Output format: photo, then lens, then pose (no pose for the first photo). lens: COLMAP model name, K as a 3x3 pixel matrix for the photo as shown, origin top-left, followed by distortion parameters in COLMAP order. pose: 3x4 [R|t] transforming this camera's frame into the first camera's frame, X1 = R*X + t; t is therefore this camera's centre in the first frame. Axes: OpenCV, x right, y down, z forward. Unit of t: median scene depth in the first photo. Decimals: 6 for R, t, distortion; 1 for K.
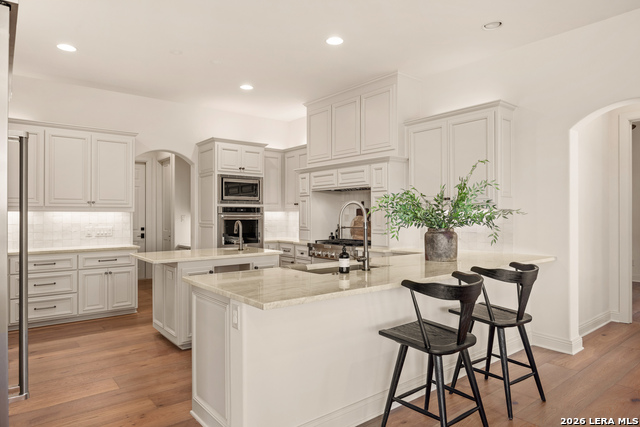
lens RADIAL K [[401.7, 0, 319.7], [0, 401.7, 213.7], [0, 0, 1]] dist [-0.002054, -0.000057]
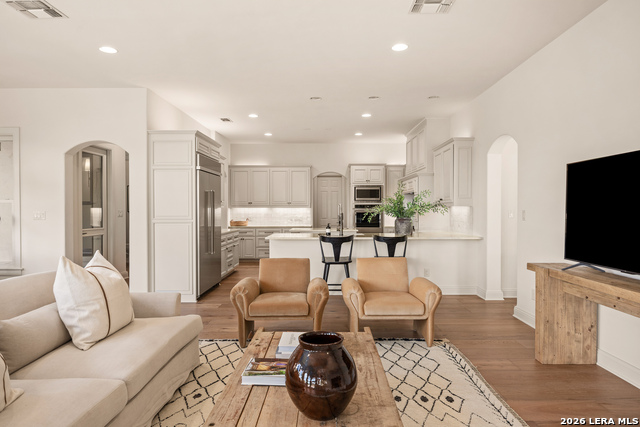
lens RADIAL K [[401.7, 0, 320.9], [0, 401.7, 212.6], [0, 0, 1]] dist [-0.002054, -0.000057]
pose [[0.775740, 0.008404, -0.630997, 0.693395], [0.001046, 0.999893, 0.014604, -0.008618], [0.631052, -0.011989, 0.775648, -0.380396]]
